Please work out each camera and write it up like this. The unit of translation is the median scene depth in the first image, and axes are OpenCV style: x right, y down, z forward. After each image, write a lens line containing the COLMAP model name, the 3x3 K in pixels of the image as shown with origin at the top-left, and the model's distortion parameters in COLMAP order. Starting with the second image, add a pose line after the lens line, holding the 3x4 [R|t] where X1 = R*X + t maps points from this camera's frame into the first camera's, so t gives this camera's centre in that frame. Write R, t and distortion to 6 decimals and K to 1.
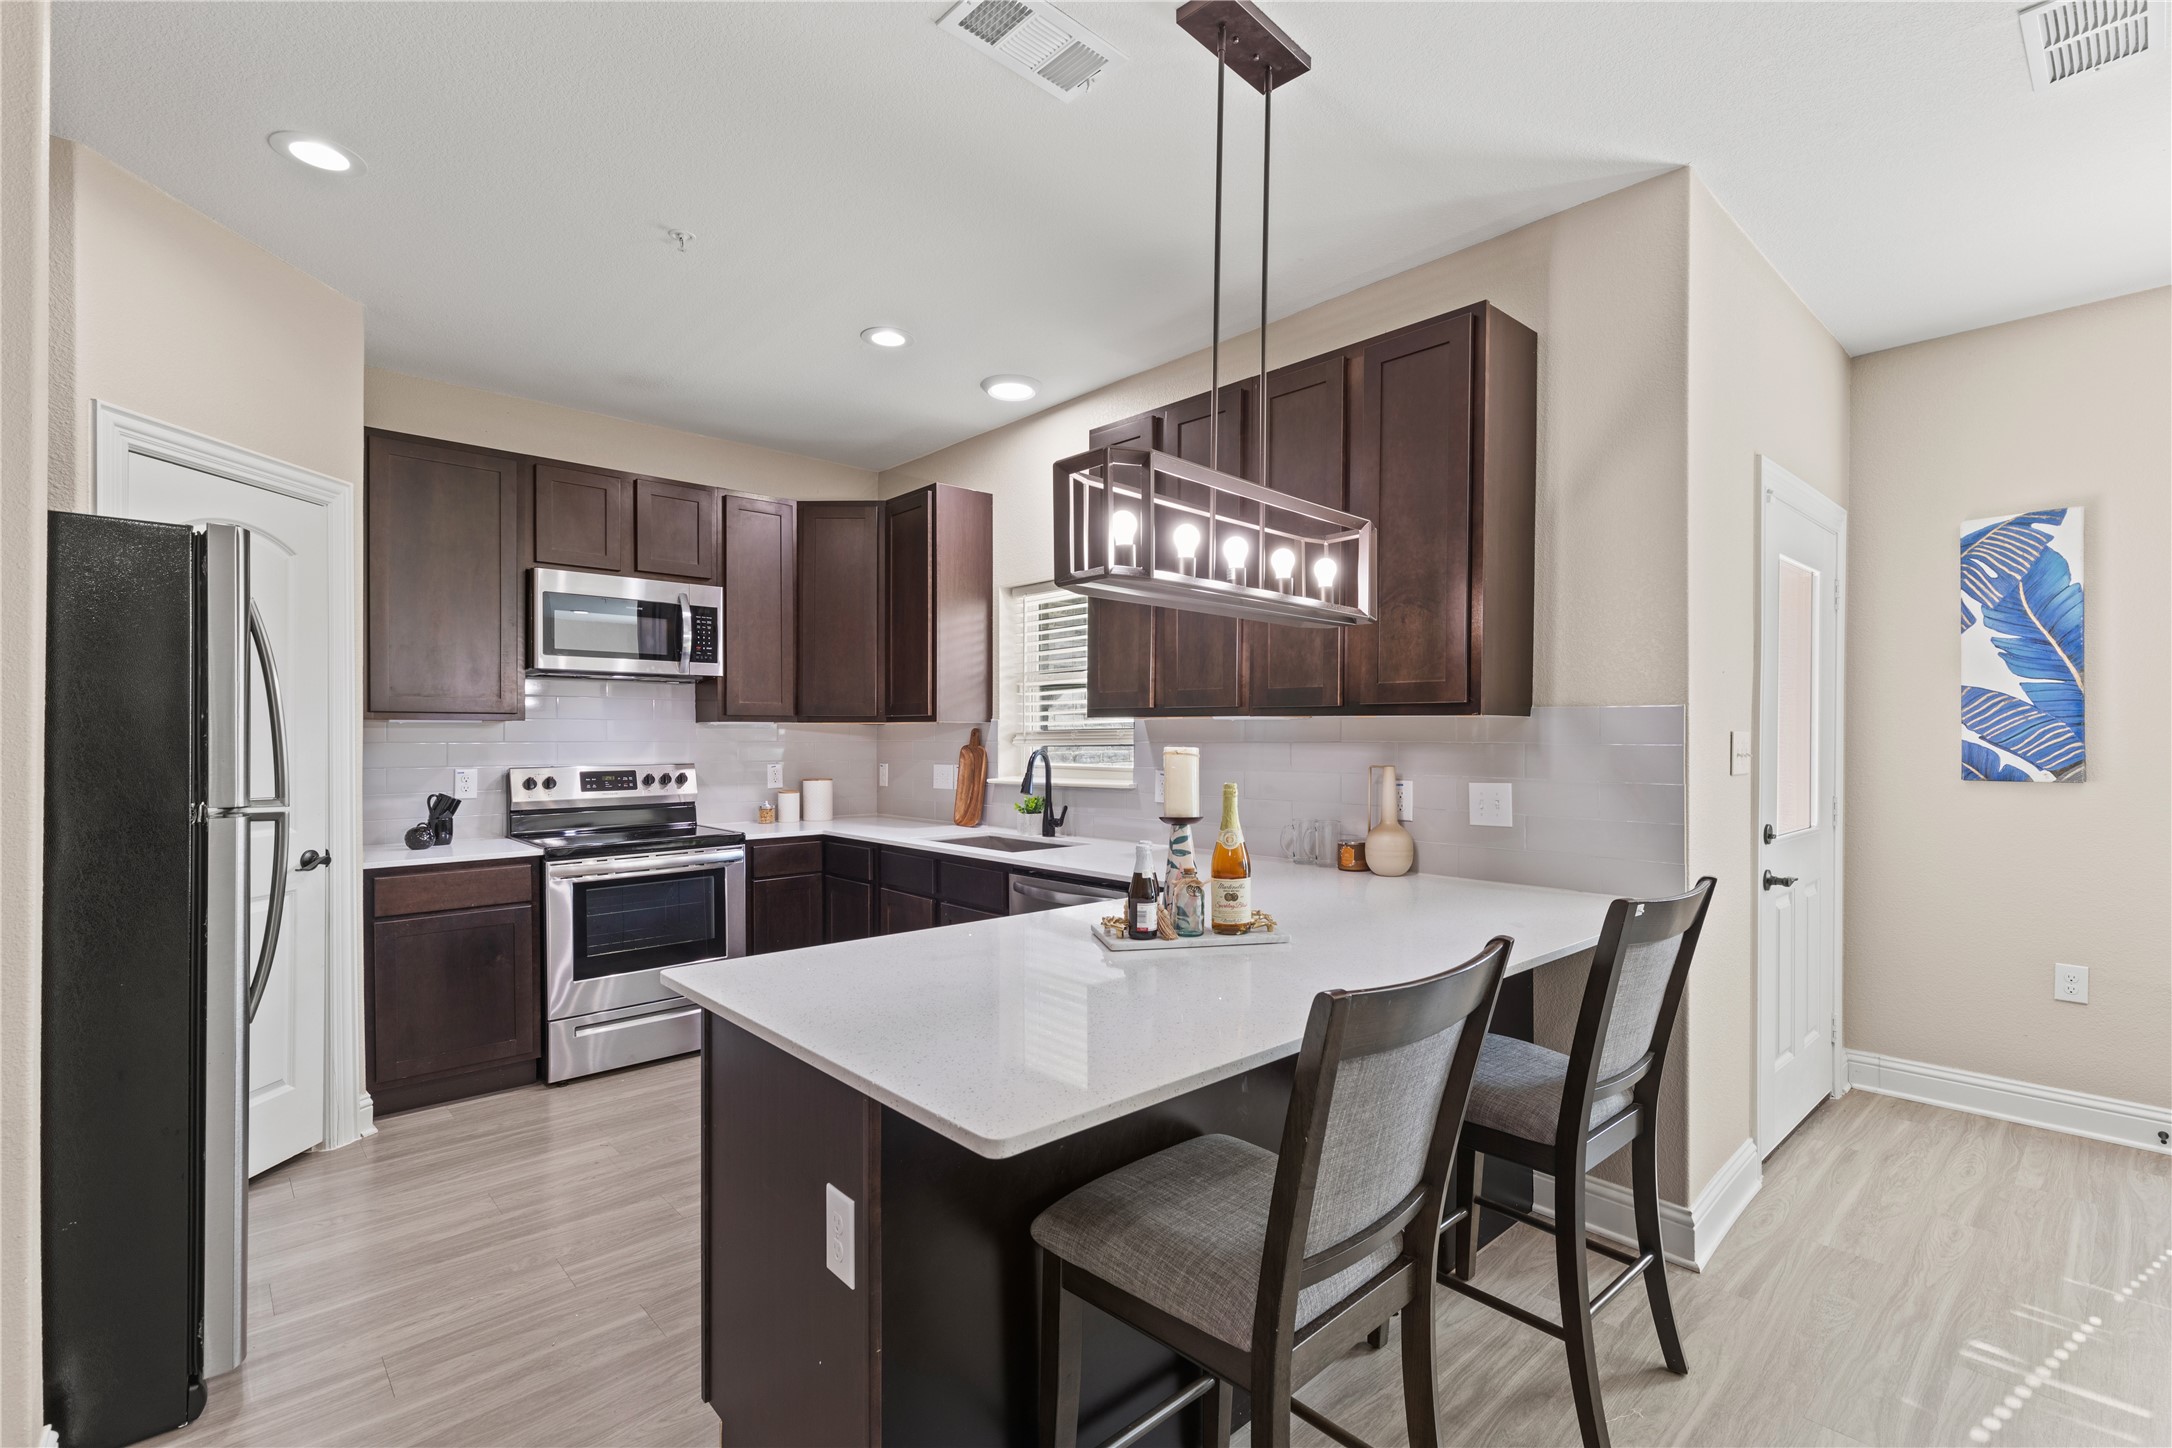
lens RADIAL K [[992.9, 0, 1091.1], [0, 992.9, 737.4], [0, 0, 1]] dist [0.015190, -0.000214]
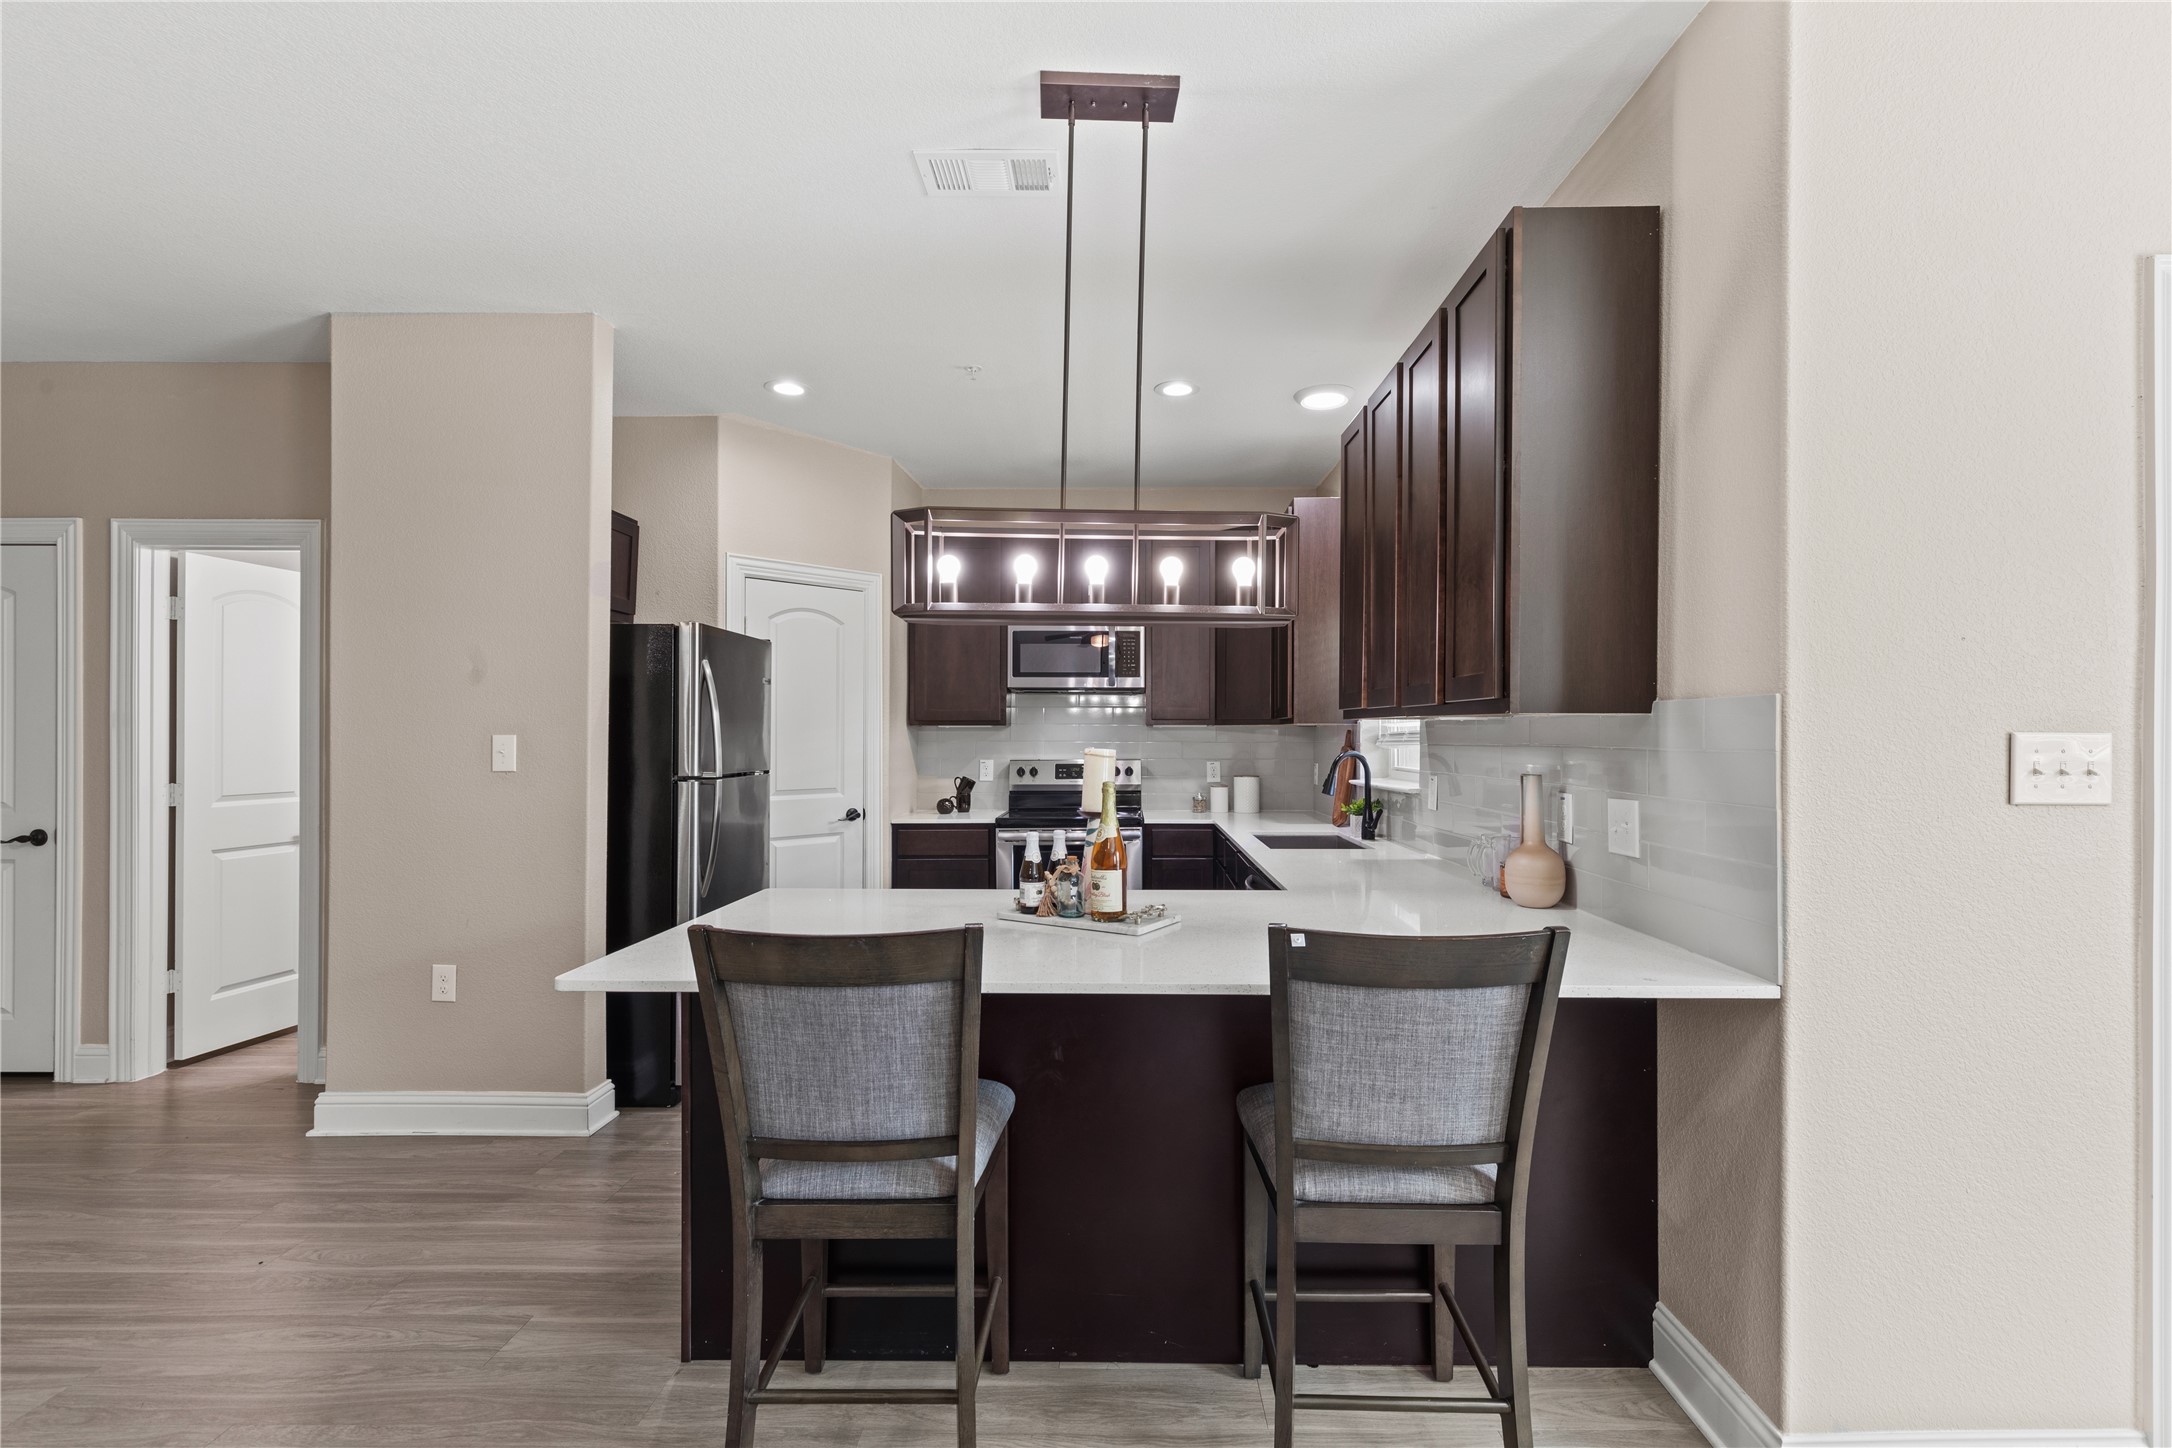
lens RADIAL K [[973.3, 0, 1139.5], [0, 973.3, 726.0], [0, 0, 1]] dist [0.012567, -0.000122]
pose [[0.733993, -0.005666, -0.679134, 0.534279], [-0.004197, 0.999908, -0.012877, 0.000420], [0.679145, 0.012302, 0.733901, 0.154938]]
